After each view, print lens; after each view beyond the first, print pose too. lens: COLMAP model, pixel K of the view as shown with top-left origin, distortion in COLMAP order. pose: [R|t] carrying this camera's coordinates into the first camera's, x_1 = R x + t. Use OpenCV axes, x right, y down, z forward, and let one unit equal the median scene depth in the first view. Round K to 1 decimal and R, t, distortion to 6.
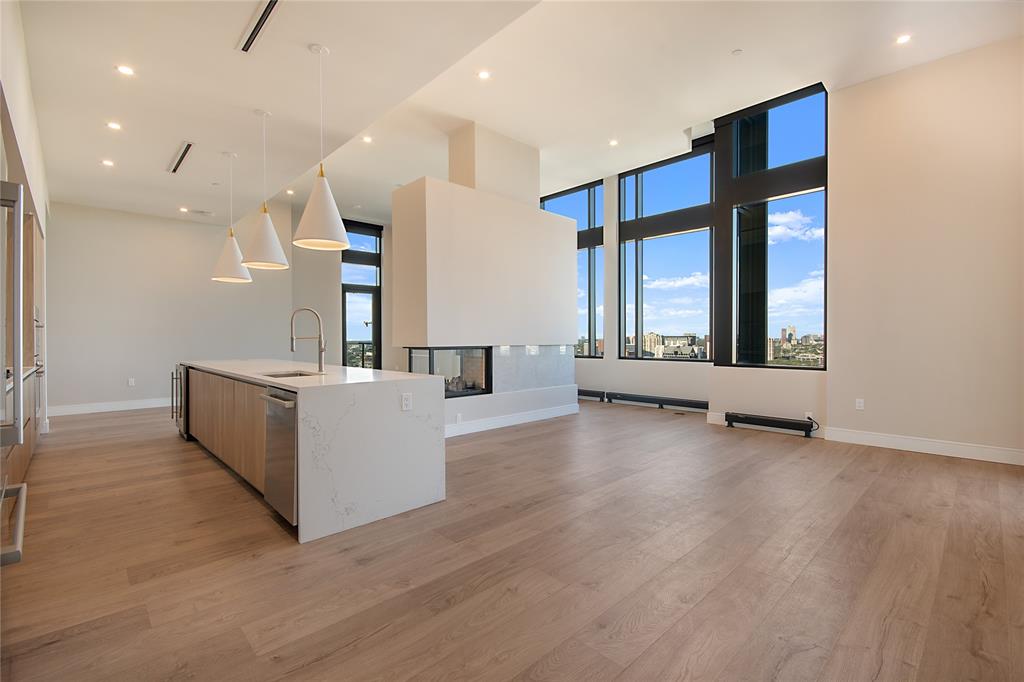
lens RADIAL K [[454.0, 0, 508.3], [0, 454.0, 341.6], [0, 0, 1]] dist [0.003526, -0.008070]
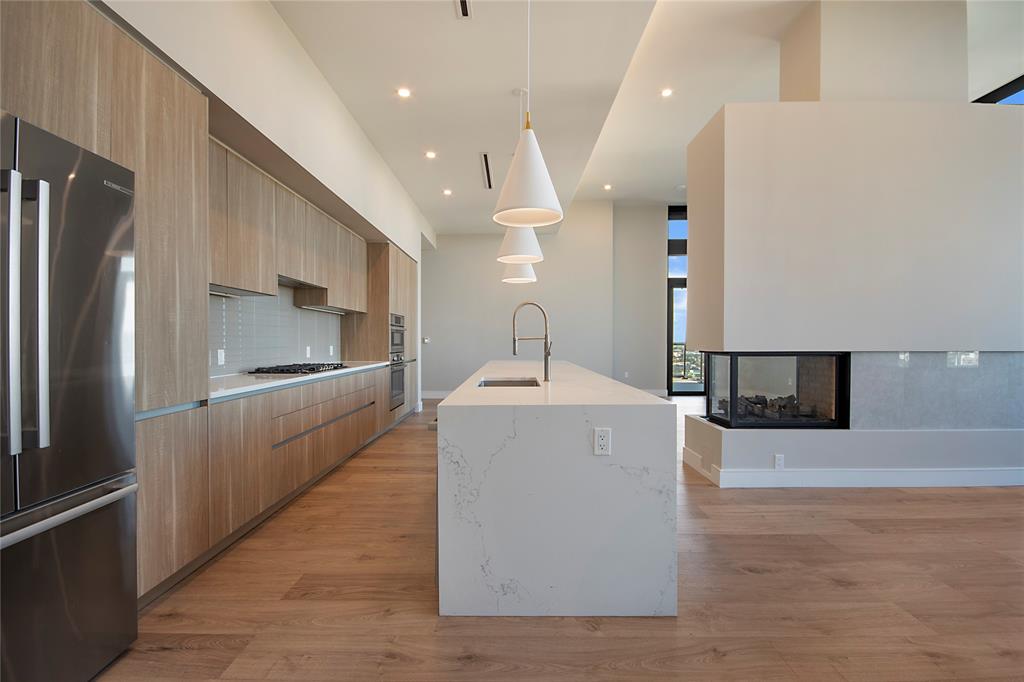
lens RADIAL K [[454.0, 0, 502.8], [0, 454.0, 344.3], [0, 0, 1]] dist [0.003526, -0.008070]
pose [[0.715909, 0.009468, -0.698129, 0.083967], [-0.005884, 0.999954, 0.007527, -0.003326], [0.698169, -0.001281, 0.715932, 0.343014]]
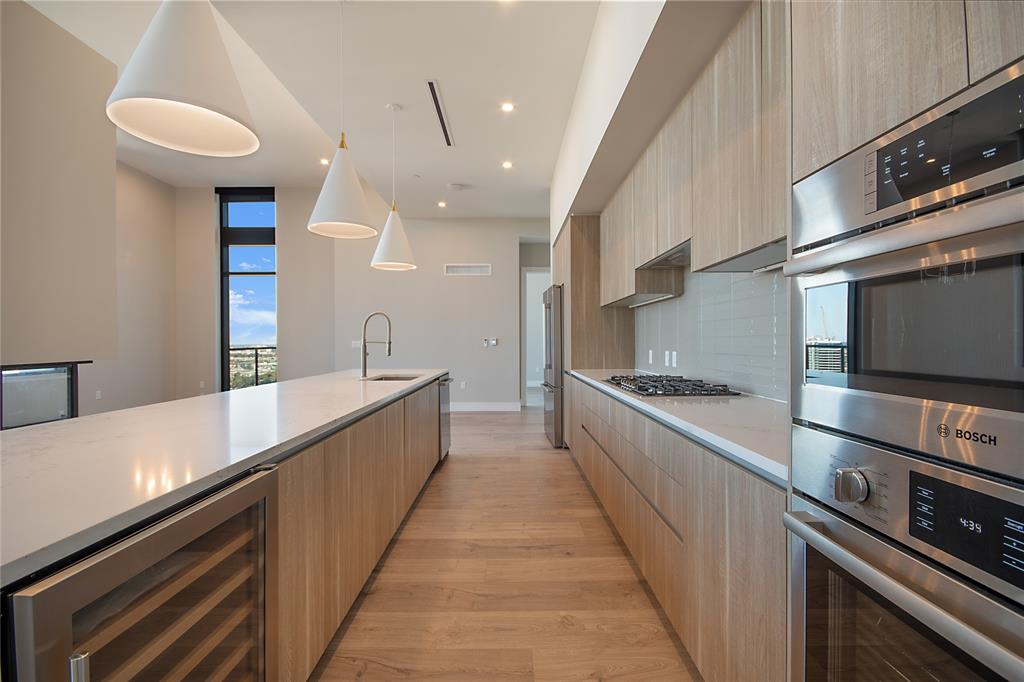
lens RADIAL K [[454.0, 0, 512.6], [0, 454.0, 343.9], [0, 0, 1]] dist [0.003526, -0.008070]
pose [[-0.734297, 0.011096, 0.678737, -1.220579], [0.012841, 0.999915, -0.002454, 0.001097], [-0.678707, 0.006914, -0.734377, 1.392700]]
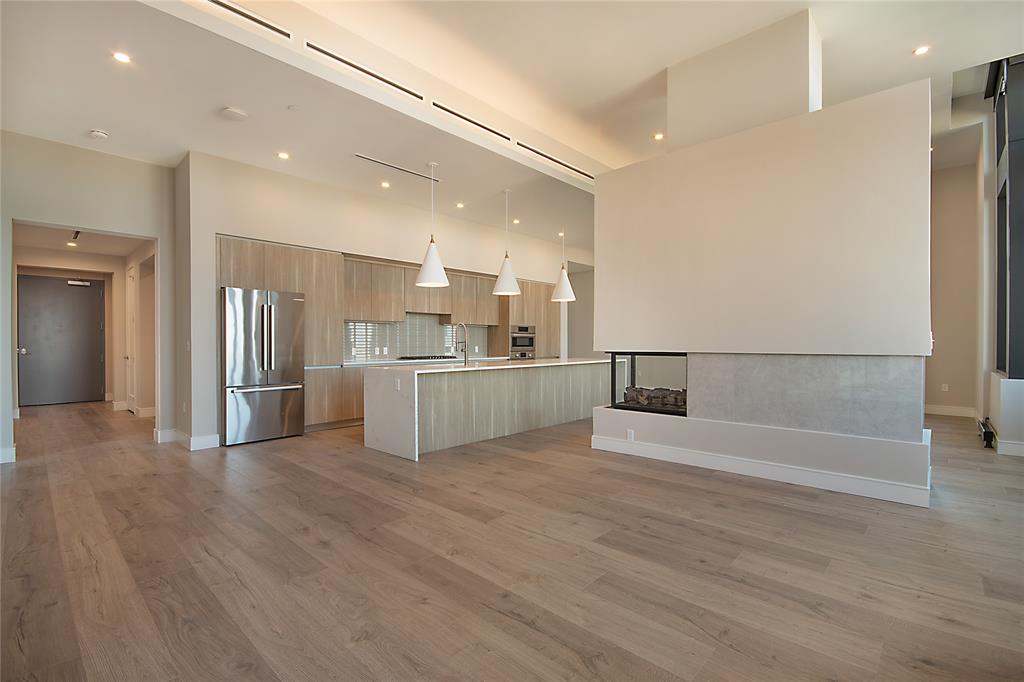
lens RADIAL K [[454.0, 0, 503.3], [0, 454.0, 344.0], [0, 0, 1]] dist [0.003526, -0.008070]
pose [[0.058586, 0.008164, -0.998249, 1.009410], [-0.003100, 0.999963, 0.007997, -0.014451], [0.998278, 0.002626, 0.058609, 0.960091]]
